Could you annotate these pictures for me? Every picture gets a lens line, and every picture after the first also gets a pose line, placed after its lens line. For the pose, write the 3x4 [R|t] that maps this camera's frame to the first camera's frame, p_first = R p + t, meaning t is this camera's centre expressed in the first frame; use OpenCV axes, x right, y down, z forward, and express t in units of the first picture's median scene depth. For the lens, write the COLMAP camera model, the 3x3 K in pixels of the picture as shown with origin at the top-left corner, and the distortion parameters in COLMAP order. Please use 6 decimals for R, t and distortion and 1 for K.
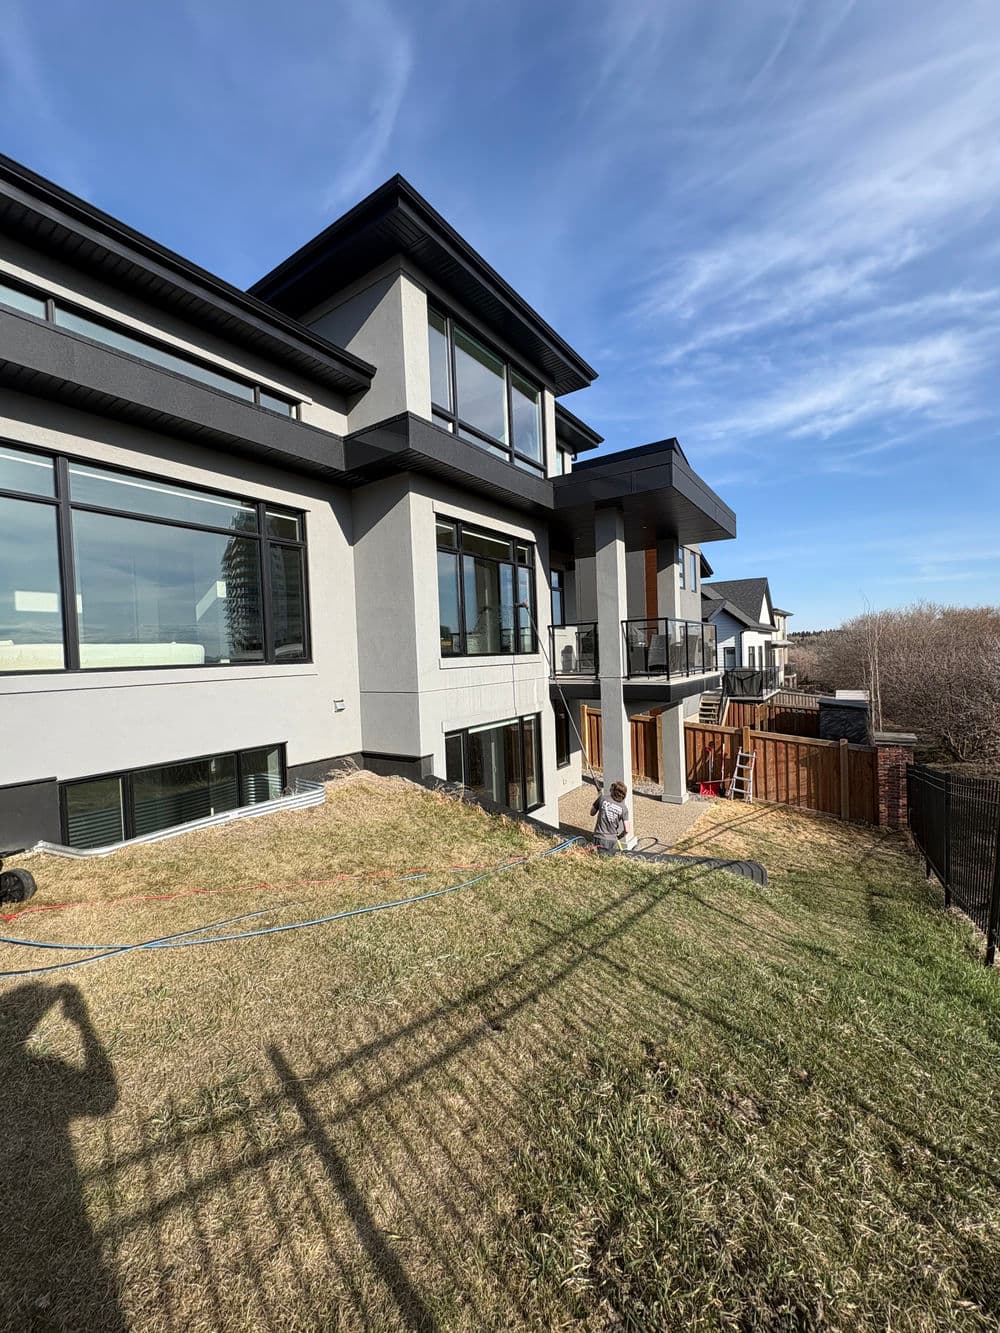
lens RADIAL K [[532.9, 0, 499.2], [0, 532.9, 667.6], [0, 0, 1]] dist [-0.000655, -0.000036]
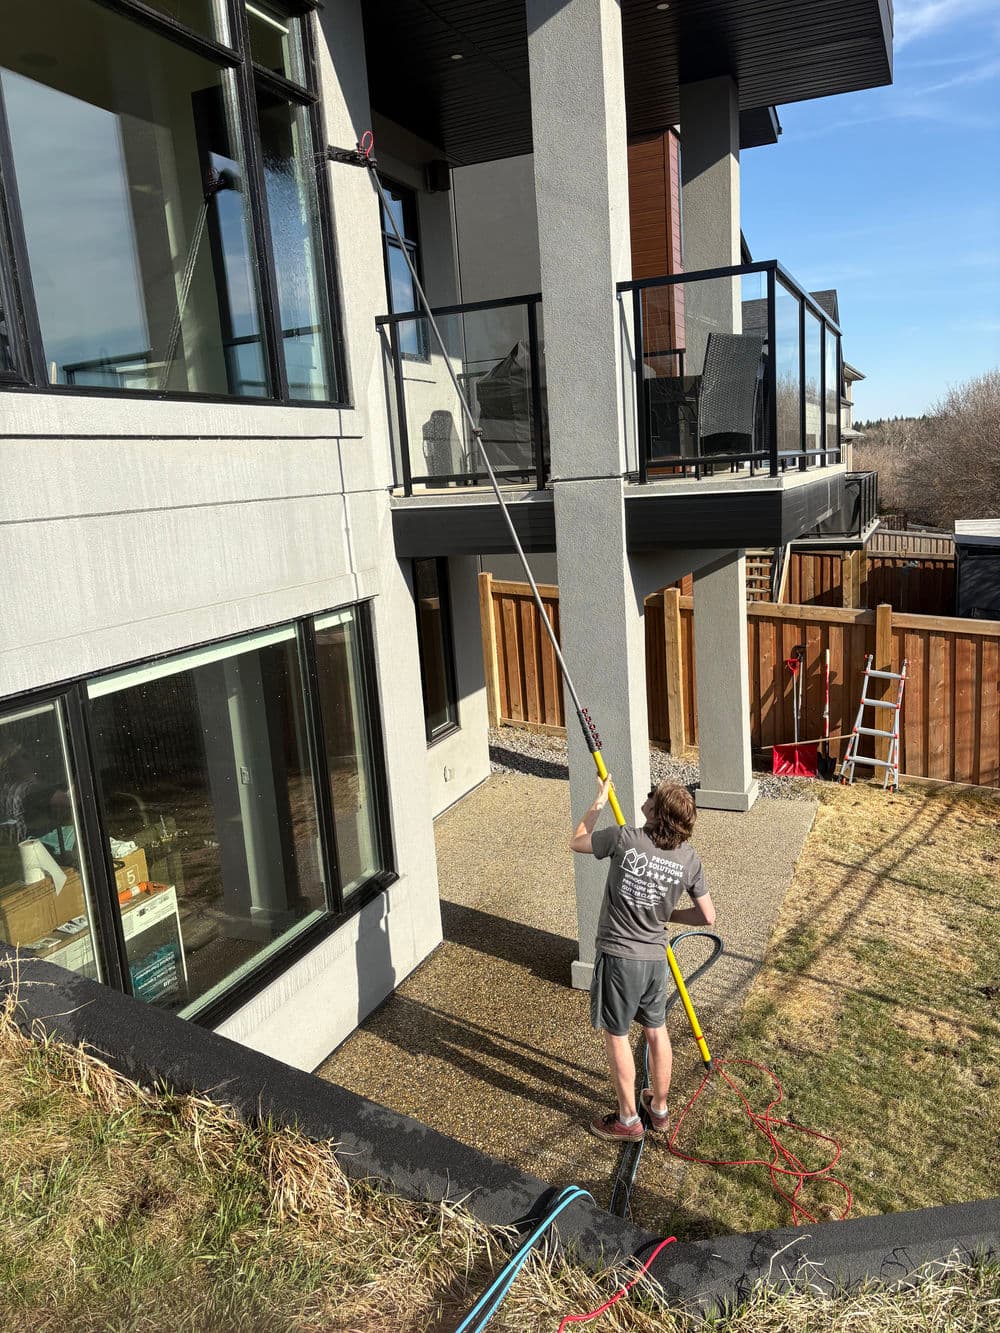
lens RADIAL K [[1001.0, 0, 502.8], [0, 1001.0, 668.3], [0, 0, 1]] dist [0.007607, -0.006968]
pose [[0.980122, -0.067231, 0.186655, 0.035502], [0.036508, 0.985884, 0.163402, 0.024811], [-0.195006, -0.153339, 0.968741, 0.340158]]
